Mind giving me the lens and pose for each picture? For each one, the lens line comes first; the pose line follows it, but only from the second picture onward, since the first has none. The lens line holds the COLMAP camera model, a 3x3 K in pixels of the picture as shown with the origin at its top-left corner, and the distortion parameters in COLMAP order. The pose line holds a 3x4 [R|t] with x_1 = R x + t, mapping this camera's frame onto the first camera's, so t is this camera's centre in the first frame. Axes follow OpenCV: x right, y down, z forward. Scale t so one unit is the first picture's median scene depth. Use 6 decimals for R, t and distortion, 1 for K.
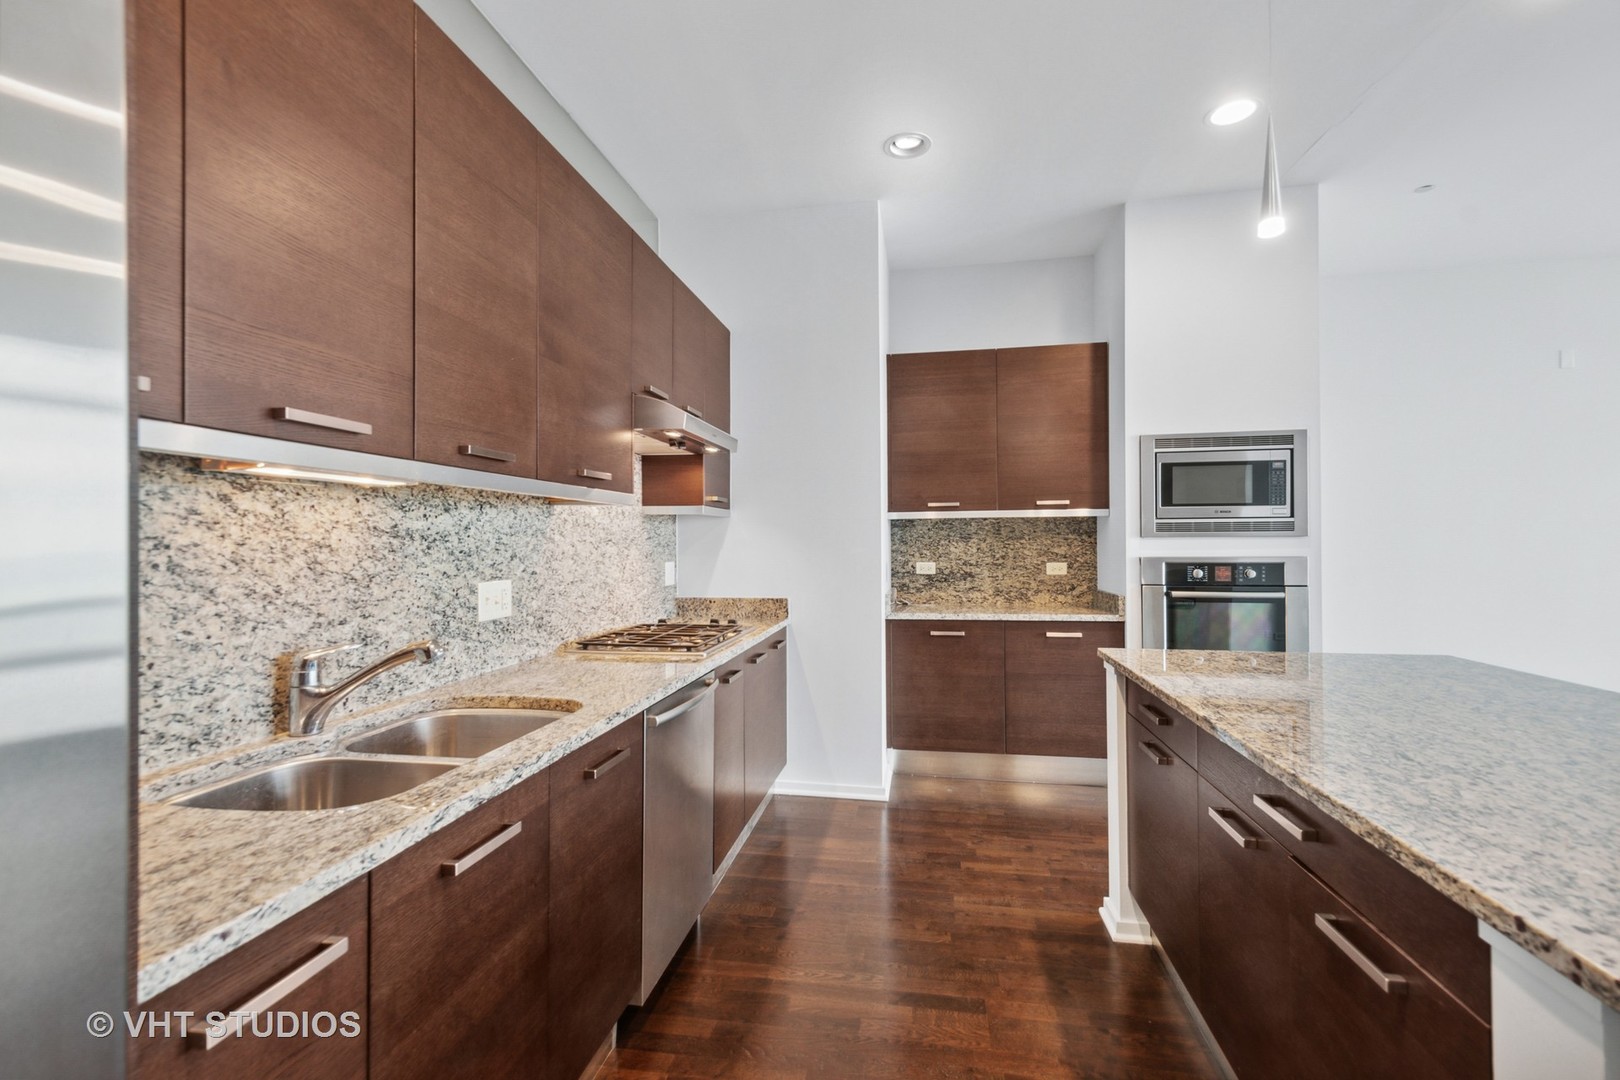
lens RADIAL K [[712.1, 0, 810.0], [0, 712.1, 540.0], [0, 0, 1]] dist [0.000013, -0.000027]
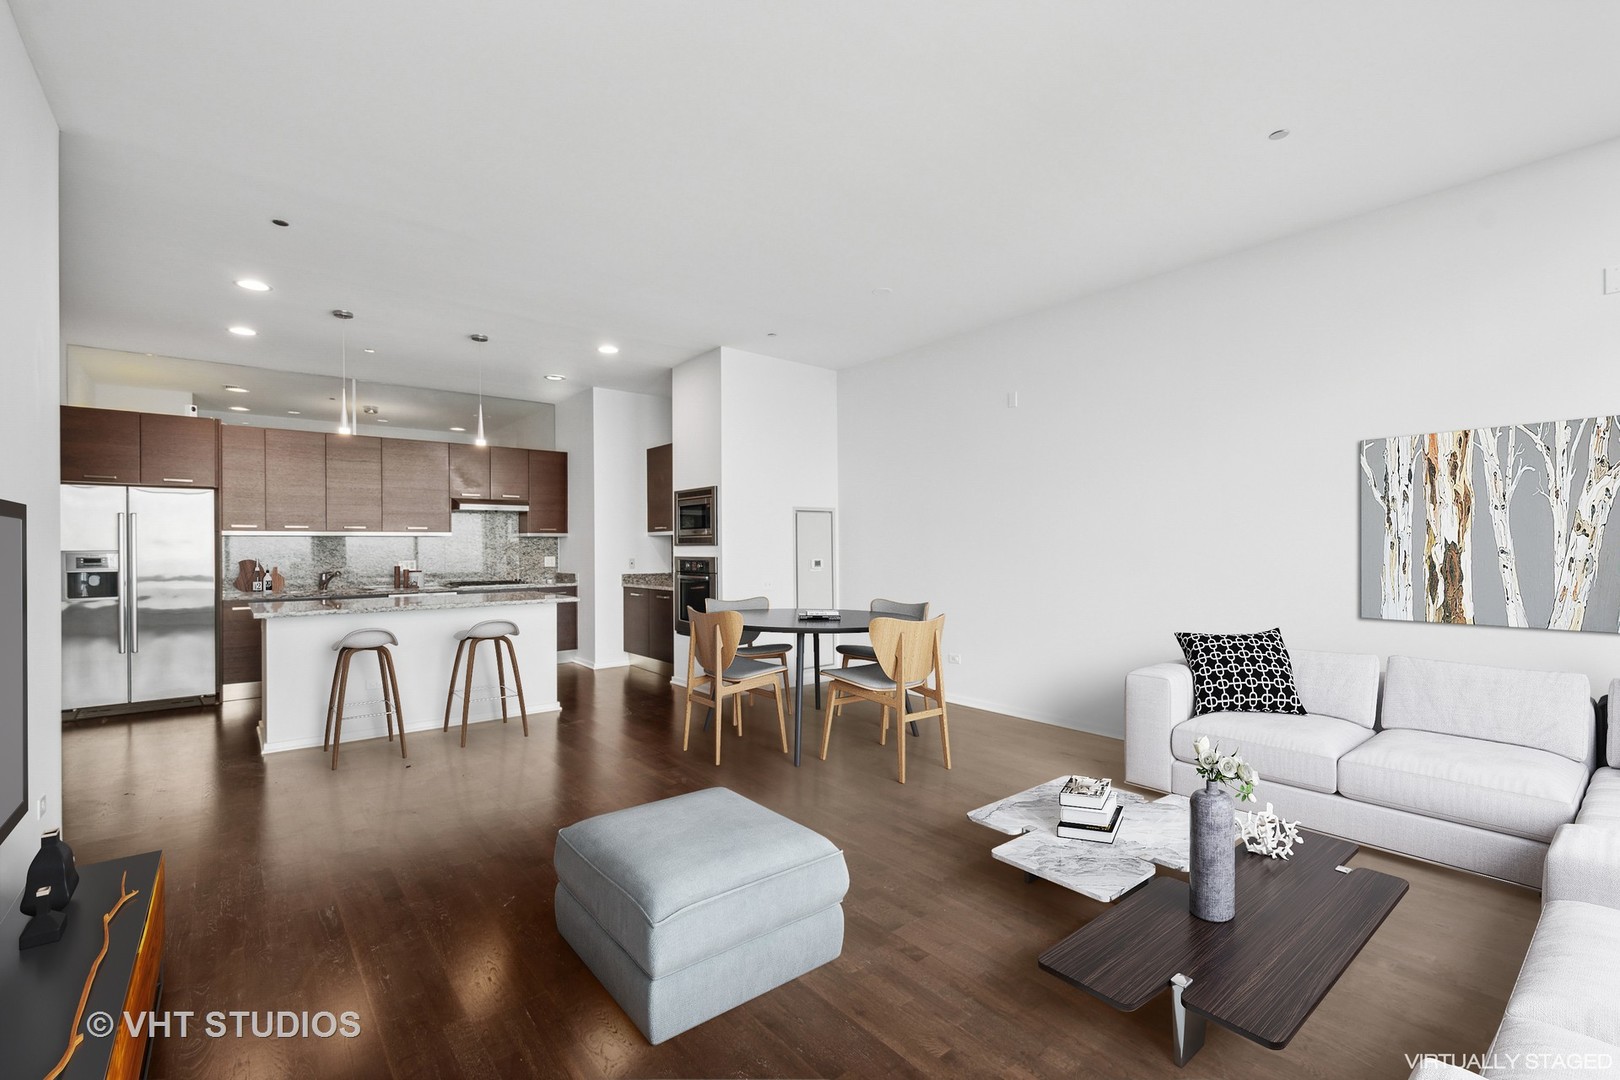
lens RADIAL K [[716.1, 0, 810.0], [0, 716.1, 540.0], [0, 0, 1]] dist [-0.000414, -0.000224]
pose [[0.752437, -0.002823, -0.658658, 2.029232], [-0.006819, 0.999904, -0.012076, 0.001069], [0.658629, 0.013578, 0.752345, -0.185388]]
